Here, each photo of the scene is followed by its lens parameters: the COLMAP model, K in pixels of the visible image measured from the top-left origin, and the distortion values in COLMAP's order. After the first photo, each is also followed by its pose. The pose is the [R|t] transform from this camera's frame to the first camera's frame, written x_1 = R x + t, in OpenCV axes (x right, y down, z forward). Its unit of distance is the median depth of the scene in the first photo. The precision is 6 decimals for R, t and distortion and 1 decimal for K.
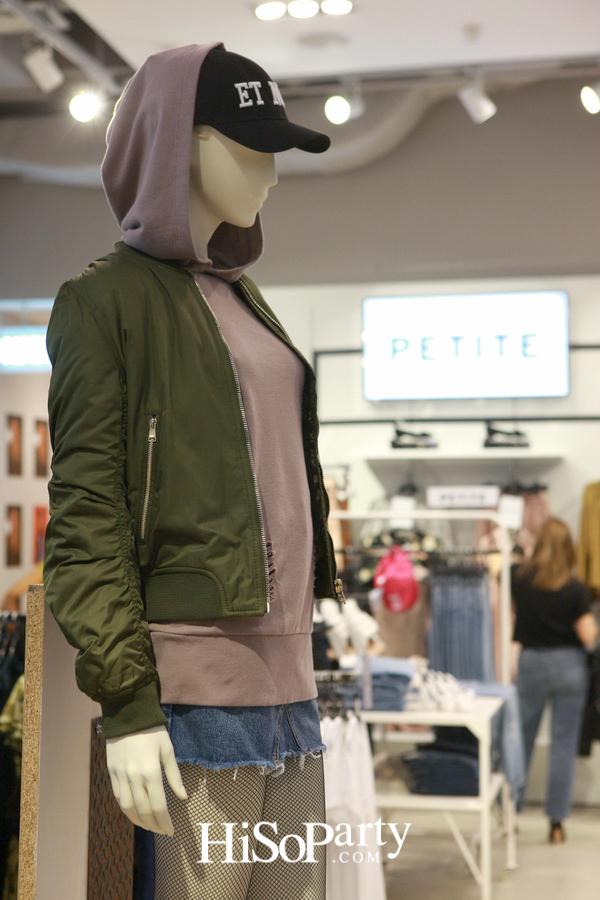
lens RADIAL K [[1640.8, 0, 300.0], [0, 1640.8, 450.0], [0, 0, 1]] dist [0.195028, 0.006290]
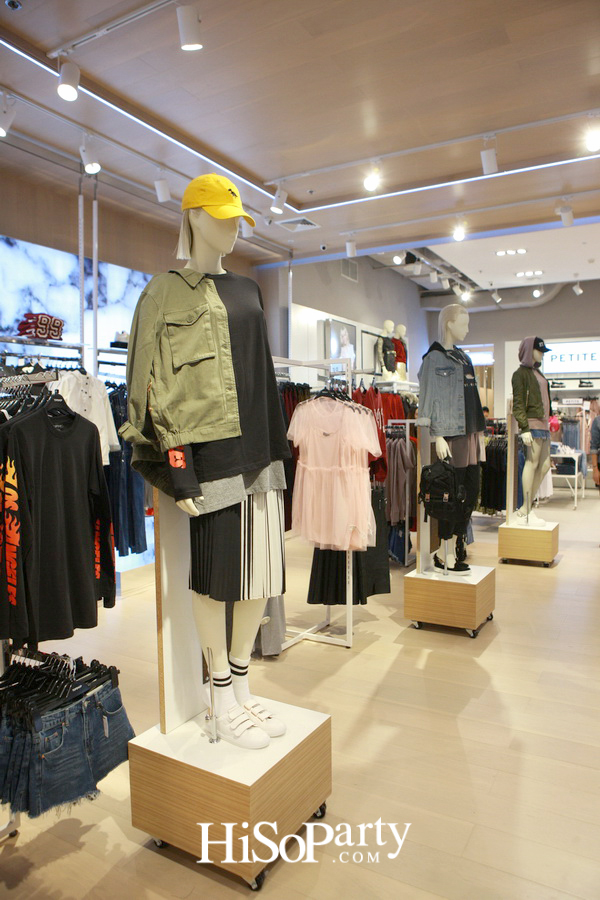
lens RADIAL K [[620.8, 0, 304.8], [0, 620.8, 436.1], [0, 0, 1]] dist [-0.058660, 0.001492]
pose [[0.951709, 0.010097, -0.306836, -0.050170], [0.015480, 0.996609, 0.080808, -0.014386], [0.306612, -0.081655, 0.948326, -0.505937]]
